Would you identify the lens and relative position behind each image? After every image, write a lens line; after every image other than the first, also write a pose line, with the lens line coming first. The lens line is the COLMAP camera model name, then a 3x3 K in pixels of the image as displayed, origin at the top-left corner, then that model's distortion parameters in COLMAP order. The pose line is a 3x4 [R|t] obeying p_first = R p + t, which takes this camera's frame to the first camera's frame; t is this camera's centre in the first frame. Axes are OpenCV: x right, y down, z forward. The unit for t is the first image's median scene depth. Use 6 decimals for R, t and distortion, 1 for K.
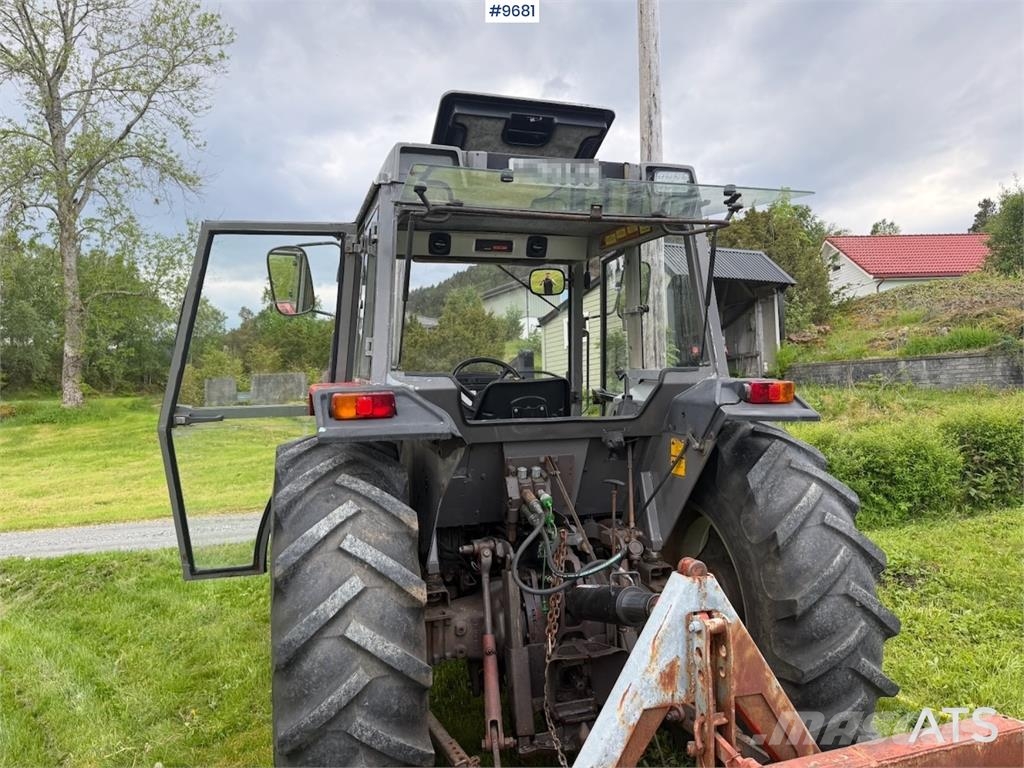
lens RADIAL K [[719.3, 0, 512.4], [0, 719.3, 388.9], [0, 0, 1]] dist [0.035835, -0.054806]
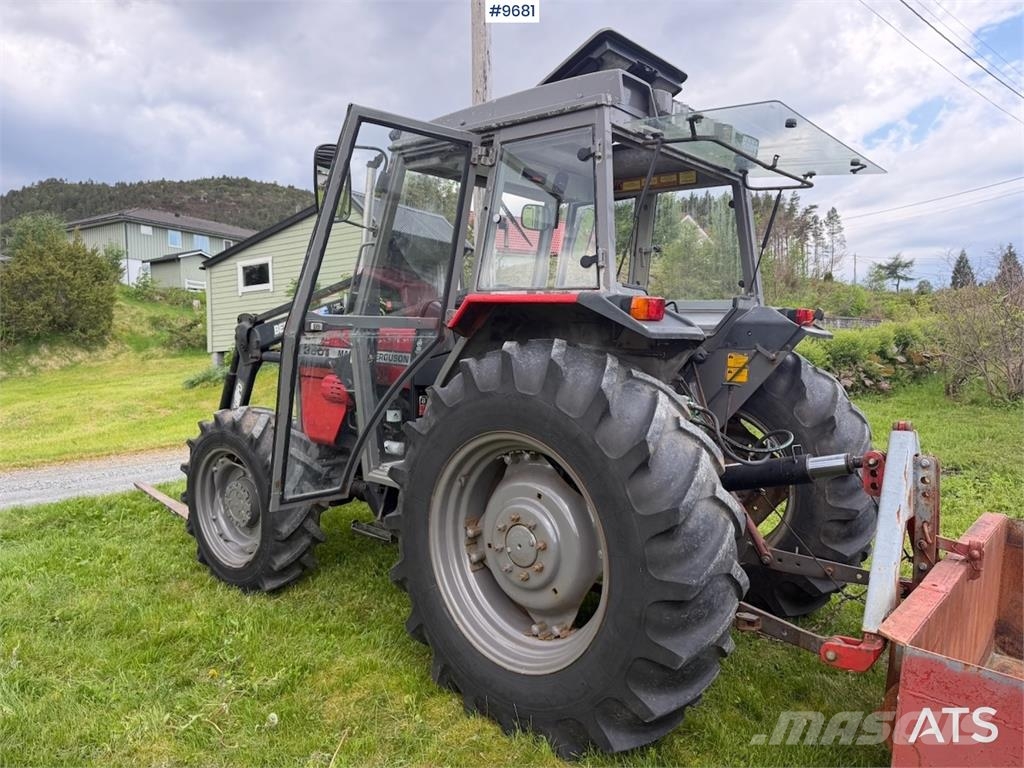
lens RADIAL K [[719.3, 0, 512.4], [0, 719.3, 388.9], [0, 0, 1]] dist [0.035835, -0.054806]
pose [[0.857665, -0.007284, 0.514158, -0.602102], [-0.021526, 0.998515, 0.050053, 0.060899], [-0.513759, -0.053996, 0.856234, 0.090169]]
